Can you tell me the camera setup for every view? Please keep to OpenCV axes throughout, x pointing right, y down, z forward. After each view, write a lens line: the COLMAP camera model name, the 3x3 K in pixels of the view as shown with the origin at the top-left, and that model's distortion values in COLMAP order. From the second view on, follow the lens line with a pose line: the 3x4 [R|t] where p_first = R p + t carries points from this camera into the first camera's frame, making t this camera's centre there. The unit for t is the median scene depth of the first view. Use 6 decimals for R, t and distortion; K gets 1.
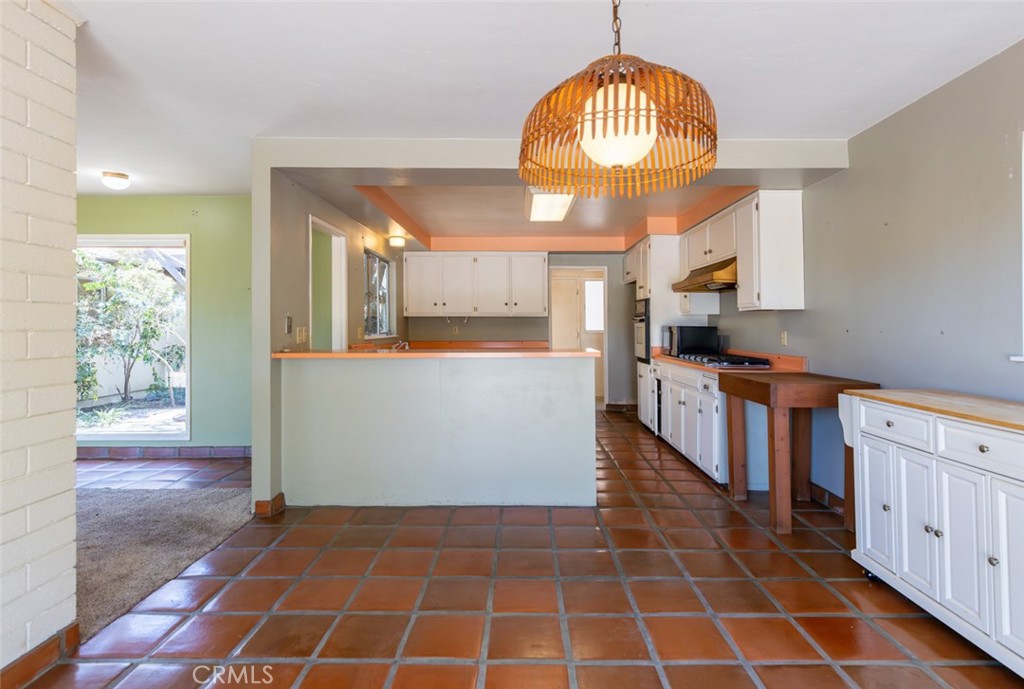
lens RADIAL K [[524.7, 0, 526.3], [0, 524.7, 323.4], [0, 0, 1]] dist [0.012195, -0.001832]
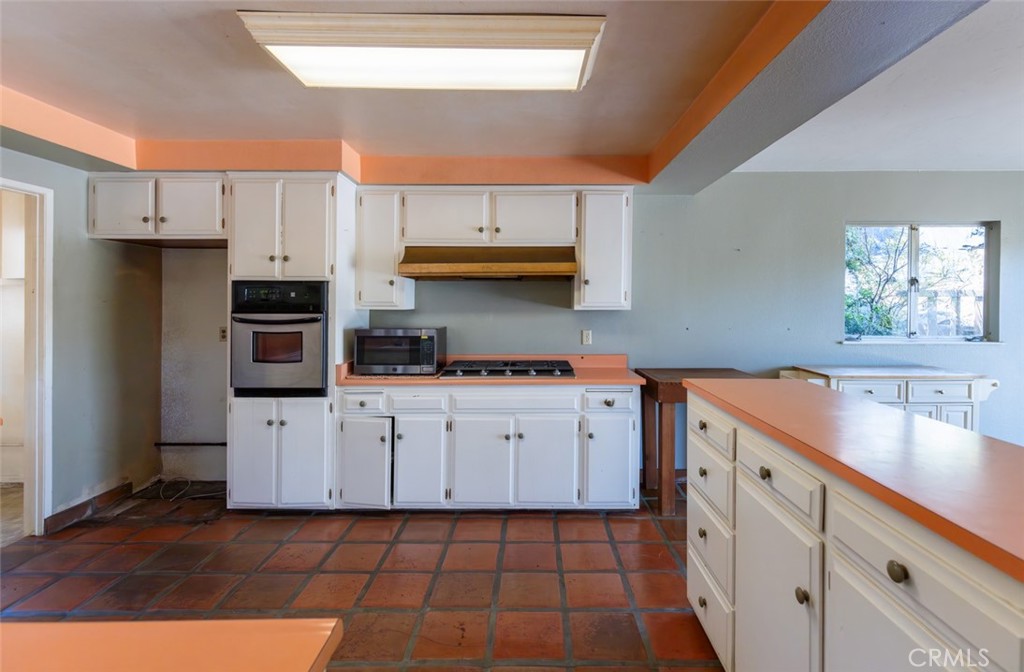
lens RADIAL K [[522.4, 0, 521.3], [0, 522.4, 300.5], [0, 0, 1]] dist [0.005157, 0.000345]
pose [[0.004878, -0.000174, 0.999988, -0.340632], [-0.006443, 0.999979, 0.000205, -0.028596], [-0.999967, -0.006444, 0.004877, 0.798323]]
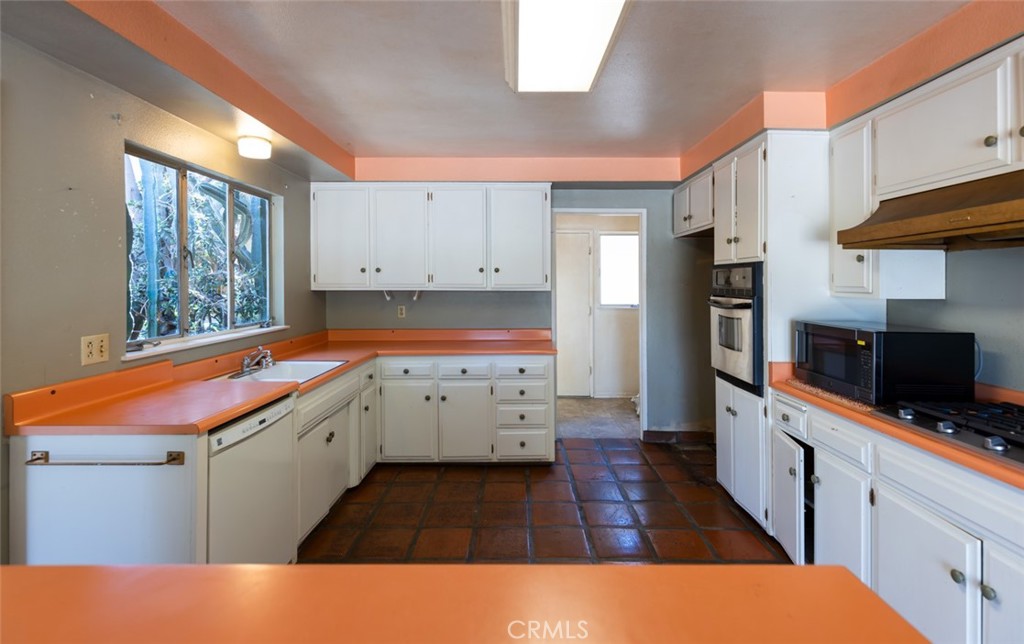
lens RADIAL K [[475.8, 0, 516.3], [0, 475.8, 284.9], [0, 0, 1]] dist [0.011398, -0.001284]
pose [[0.999908, 0.001505, -0.013458, 0.010854], [-0.001380, 0.999956, 0.009270, -0.030850], [0.013471, -0.009251, 0.999866, 0.560979]]
